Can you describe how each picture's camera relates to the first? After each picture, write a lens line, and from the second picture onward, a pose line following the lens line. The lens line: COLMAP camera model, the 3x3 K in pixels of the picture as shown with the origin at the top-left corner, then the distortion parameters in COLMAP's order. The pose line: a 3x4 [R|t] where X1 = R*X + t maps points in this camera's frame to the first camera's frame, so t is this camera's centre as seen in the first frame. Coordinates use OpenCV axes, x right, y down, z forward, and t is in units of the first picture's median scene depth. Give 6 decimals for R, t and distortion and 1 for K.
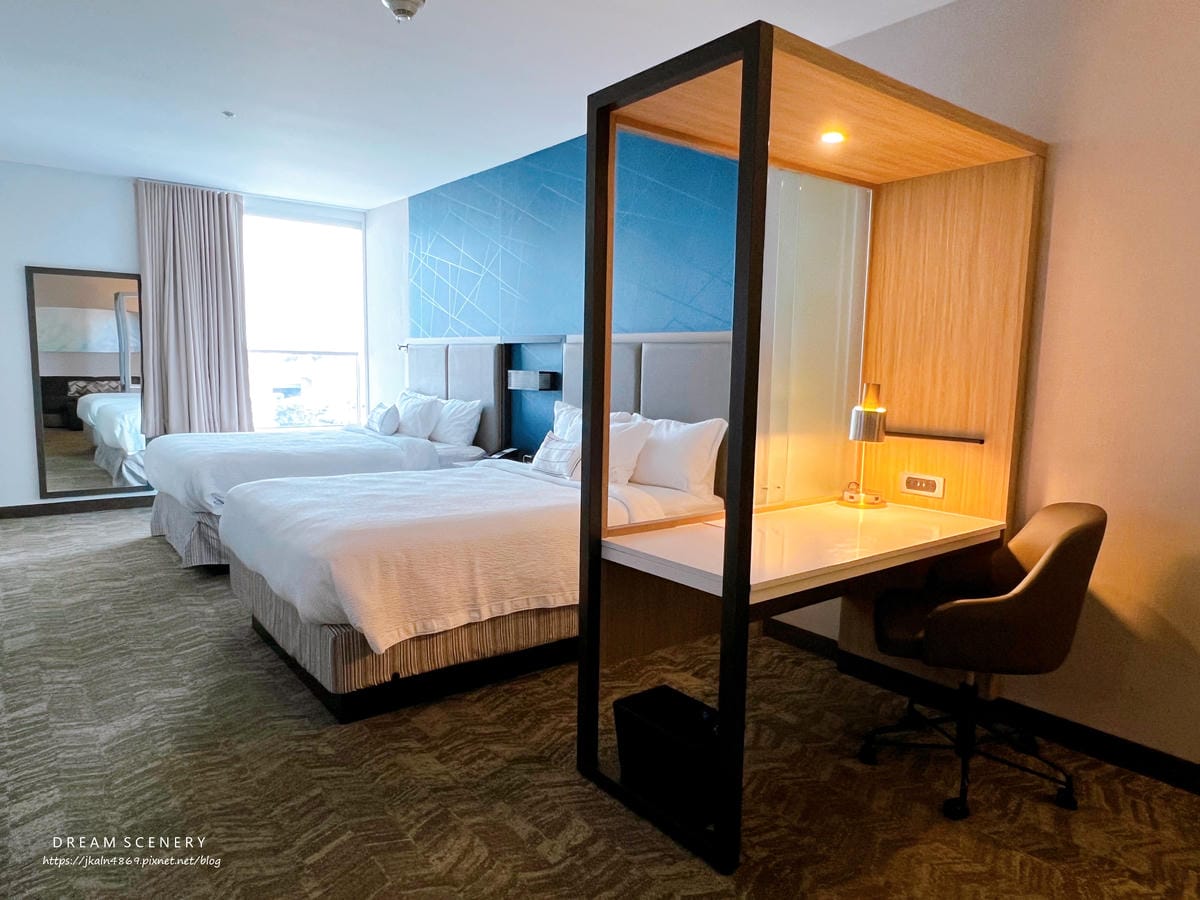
lens RADIAL K [[777.9, 0, 599.7], [0, 777.9, 455.9], [0, 0, 1]] dist [0.000121, -0.001375]
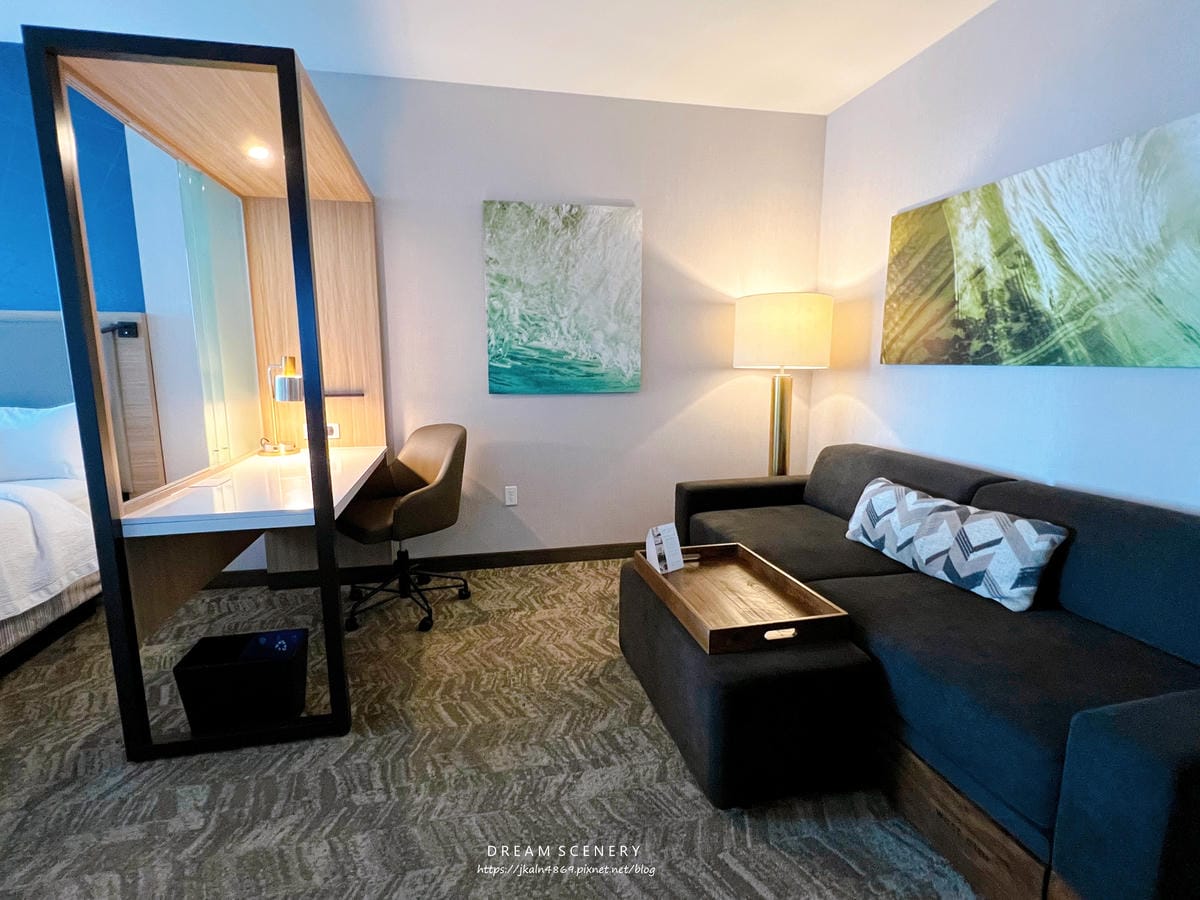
lens RADIAL K [[575.1, 0, 600.0], [0, 575.1, 450.0], [0, 0, 1]] dist [-0.000414, 0.000477]
pose [[0.426650, -0.157816, 0.890541, -0.371513], [0.119082, 0.985888, 0.117662, 0.011033], [-0.896543, 0.055847, 0.439422, 0.153838]]
